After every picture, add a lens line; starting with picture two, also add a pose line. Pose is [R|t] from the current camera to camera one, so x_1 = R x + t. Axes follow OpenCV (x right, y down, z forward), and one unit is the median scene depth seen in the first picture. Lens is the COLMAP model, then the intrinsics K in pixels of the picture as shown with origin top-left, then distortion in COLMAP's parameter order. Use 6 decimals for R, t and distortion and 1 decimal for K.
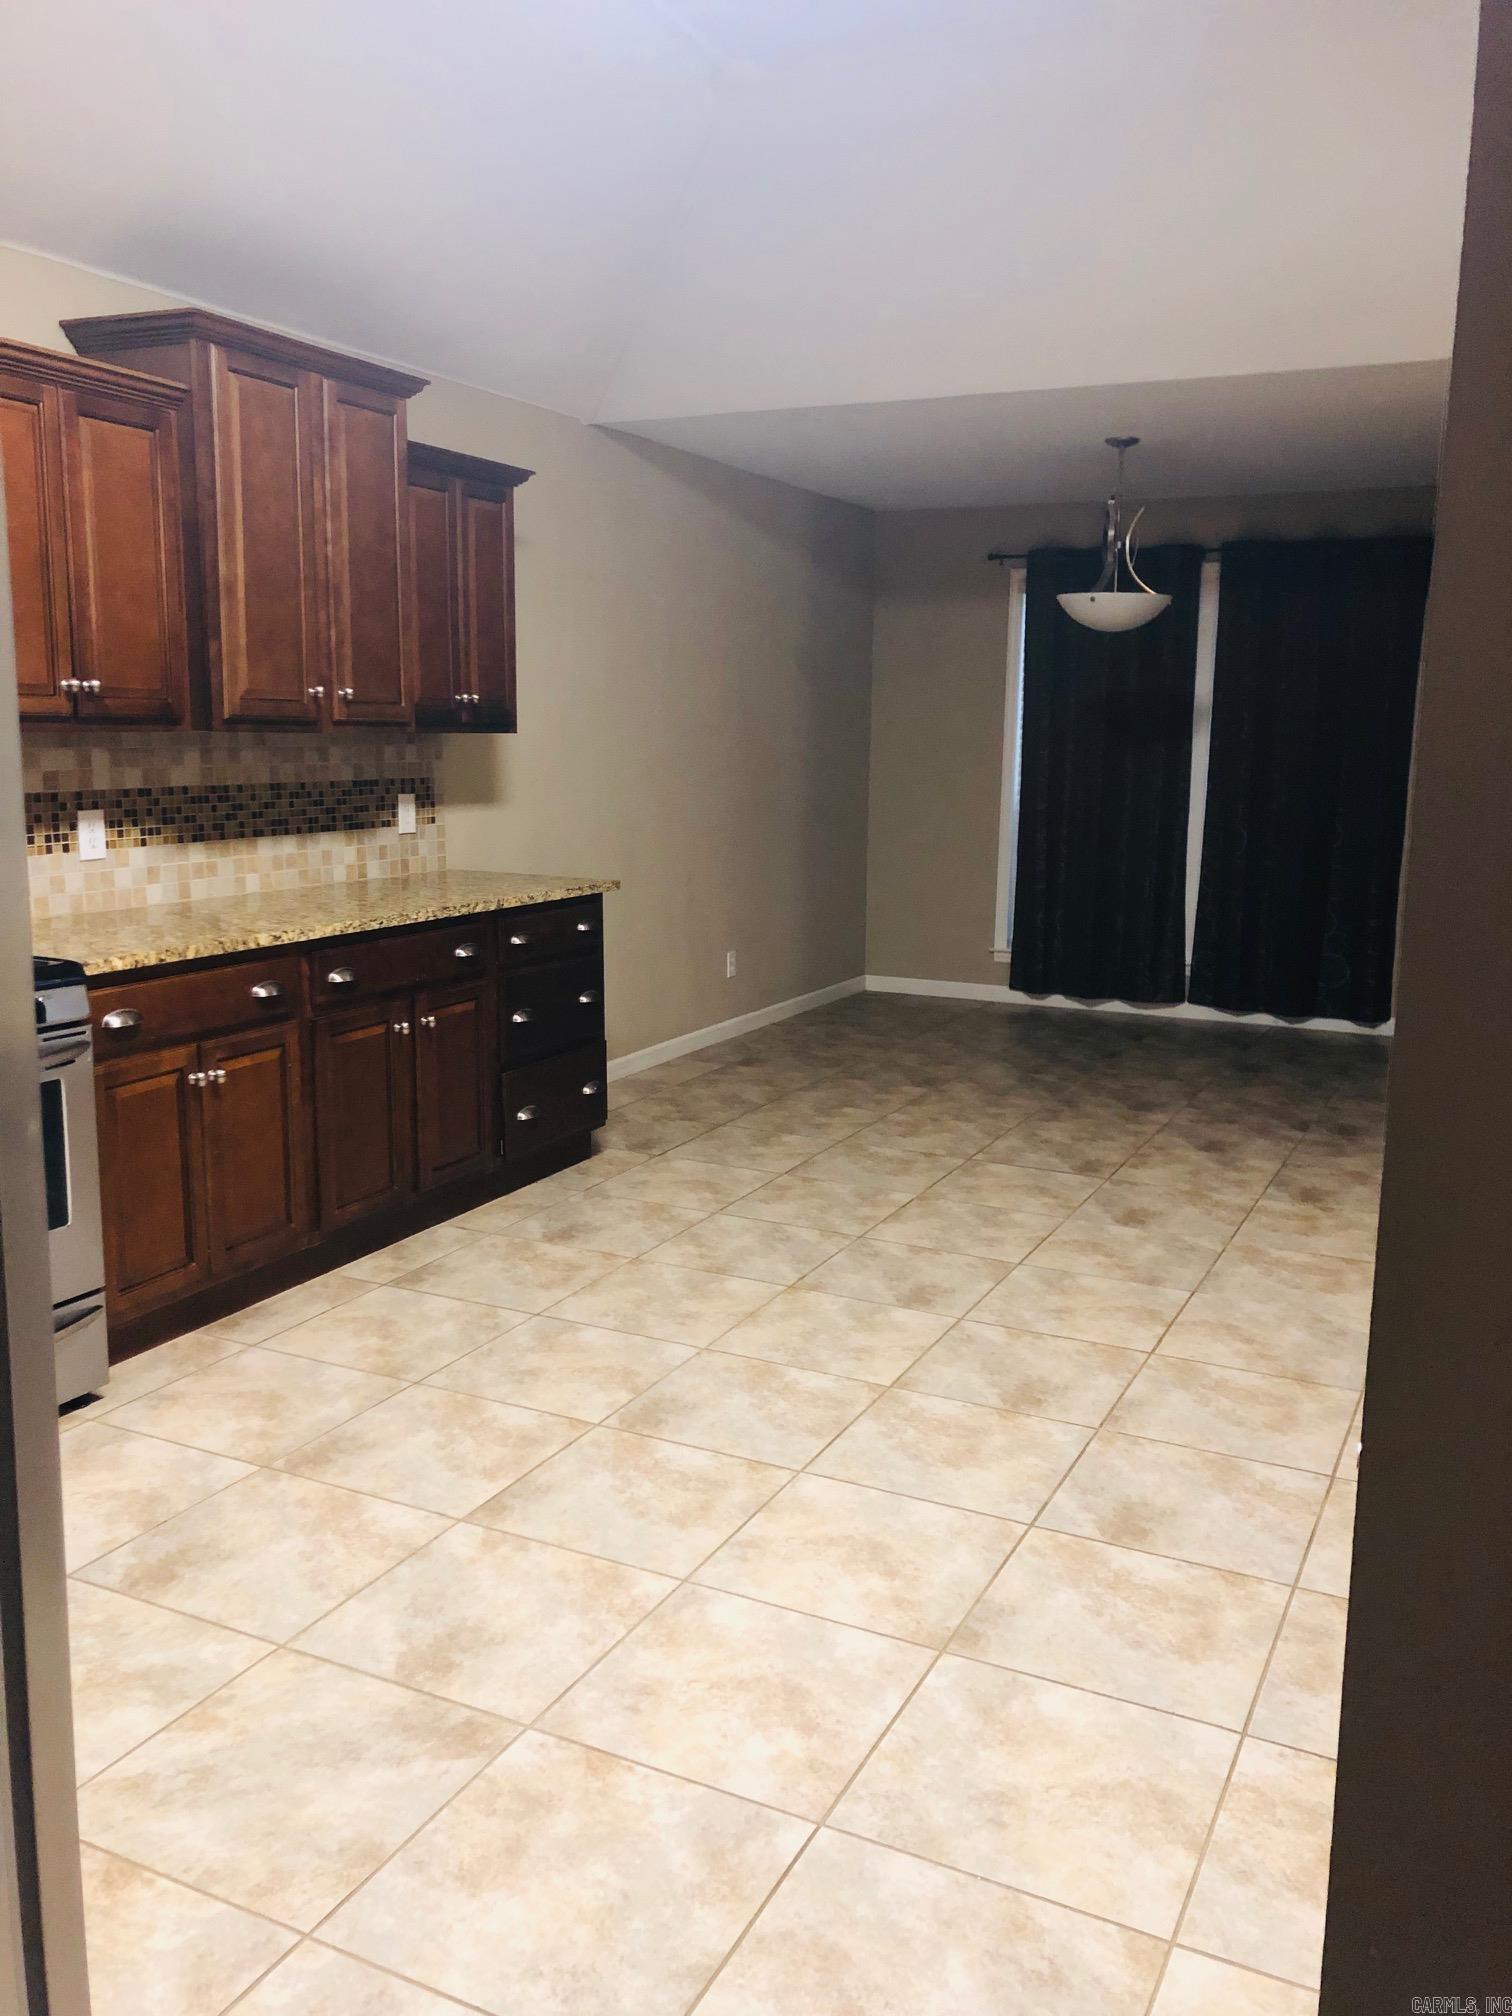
lens RADIAL K [[1637.6, 0, 780.5], [0, 1637.6, 1007.4], [0, 0, 1]] dist [0.072342, -0.128972]
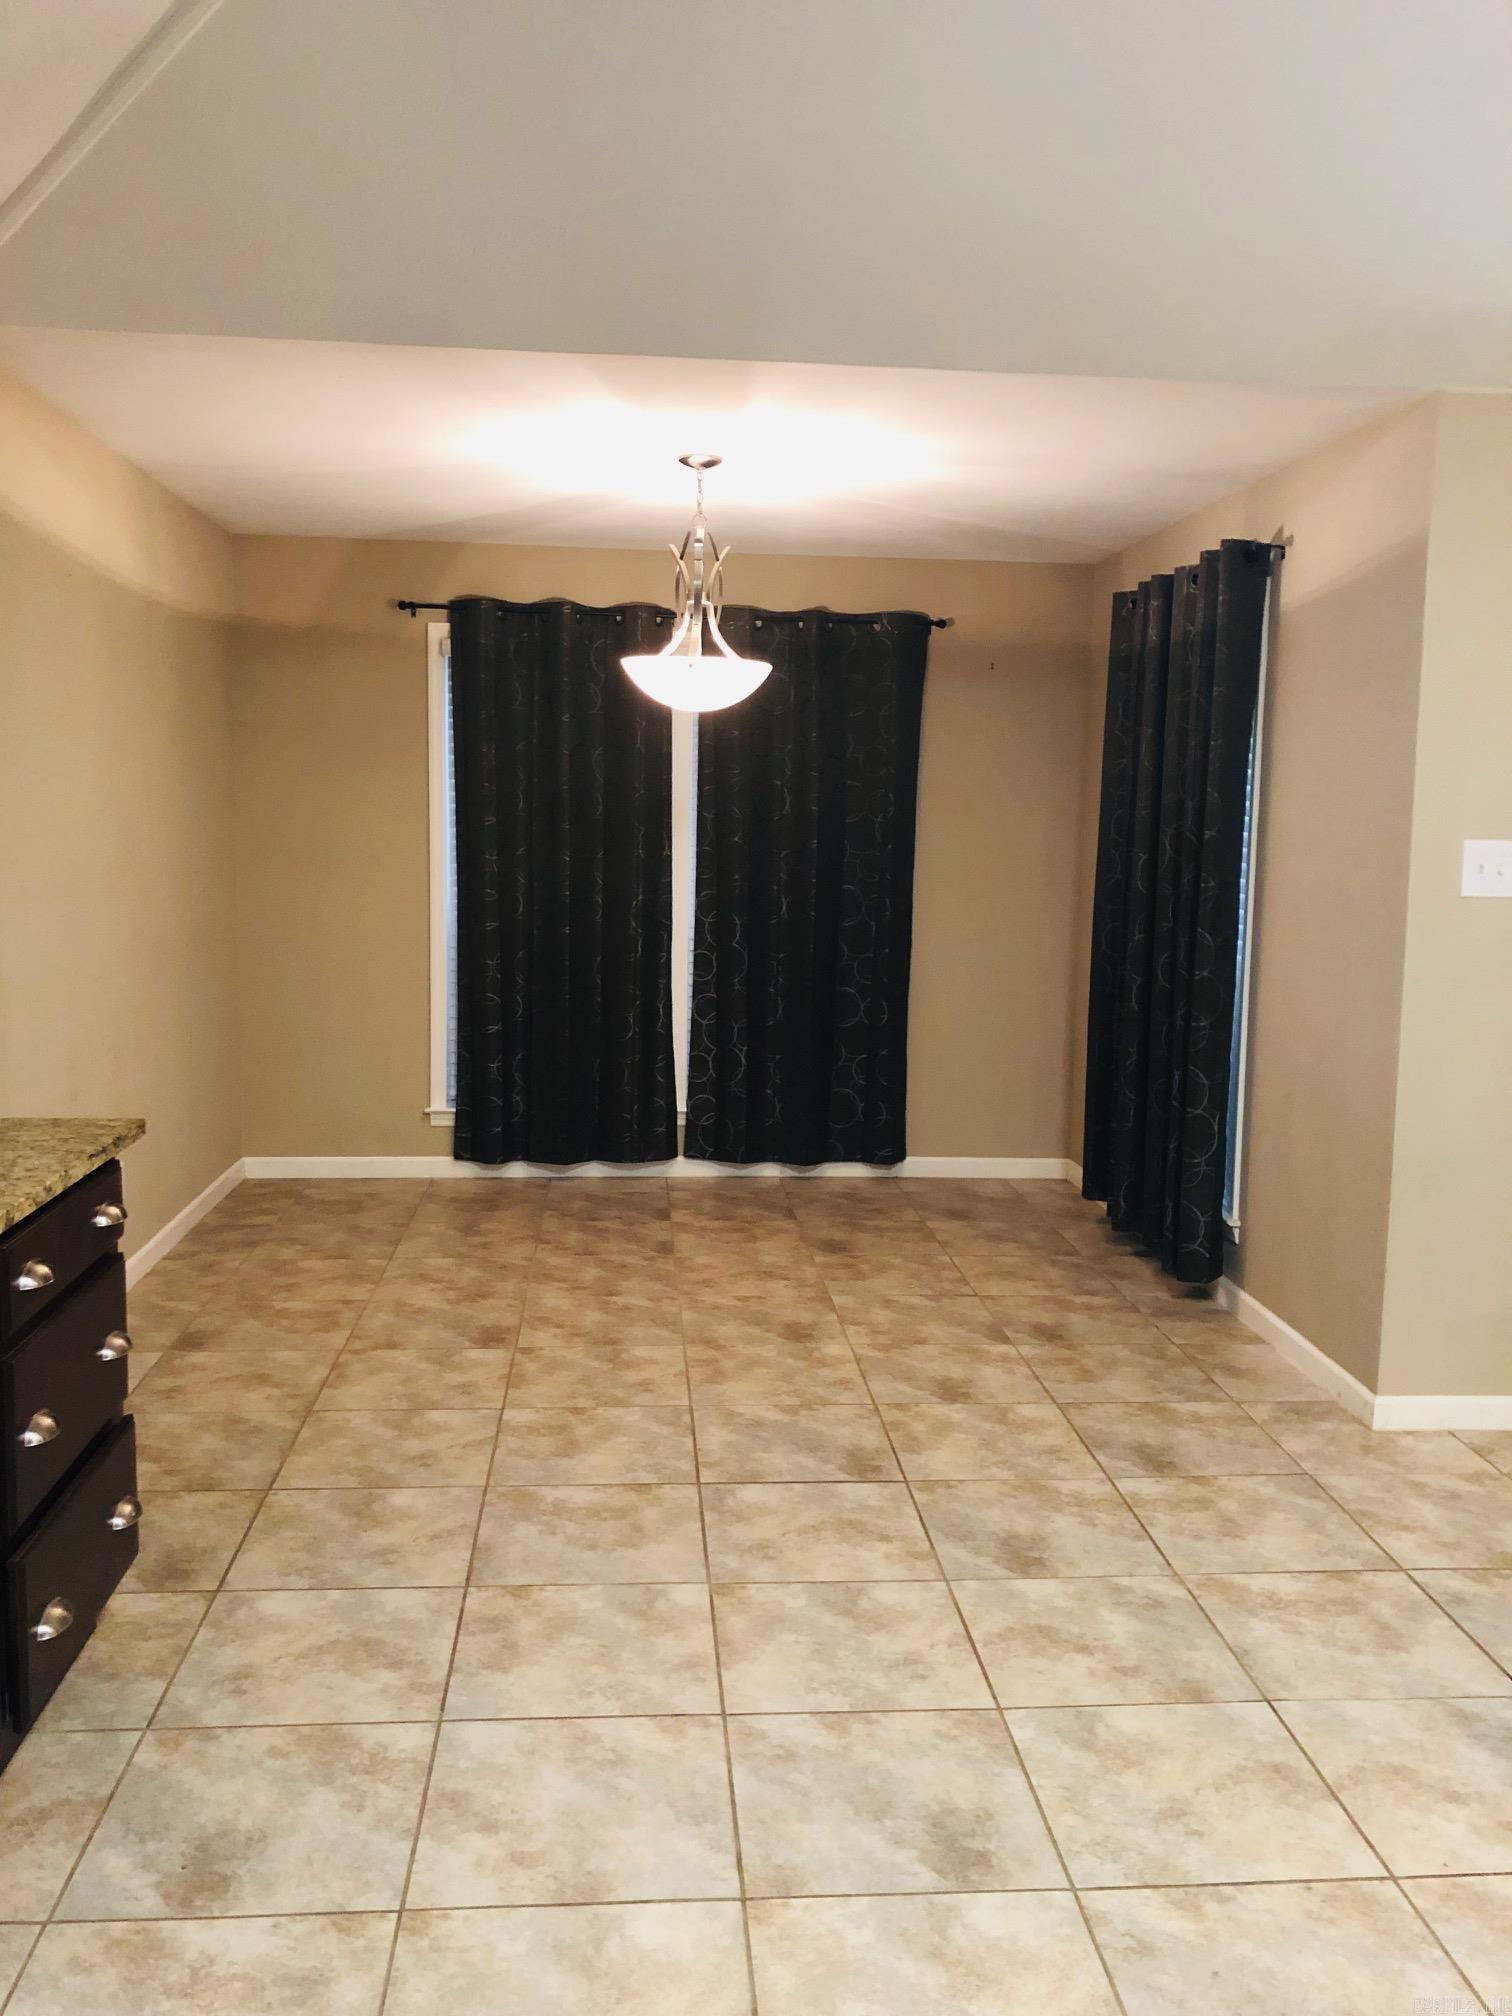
lens RADIAL K [[1637.0, 0, 778.8], [0, 1637.0, 1005.0], [0, 0, 1]] dist [0.062255, -0.074371]
pose [[0.855000, -0.052929, 0.515920, -0.229696], [0.076482, 0.996770, -0.024489, -0.098963], [-0.512957, 0.060397, 0.856287, 0.474420]]
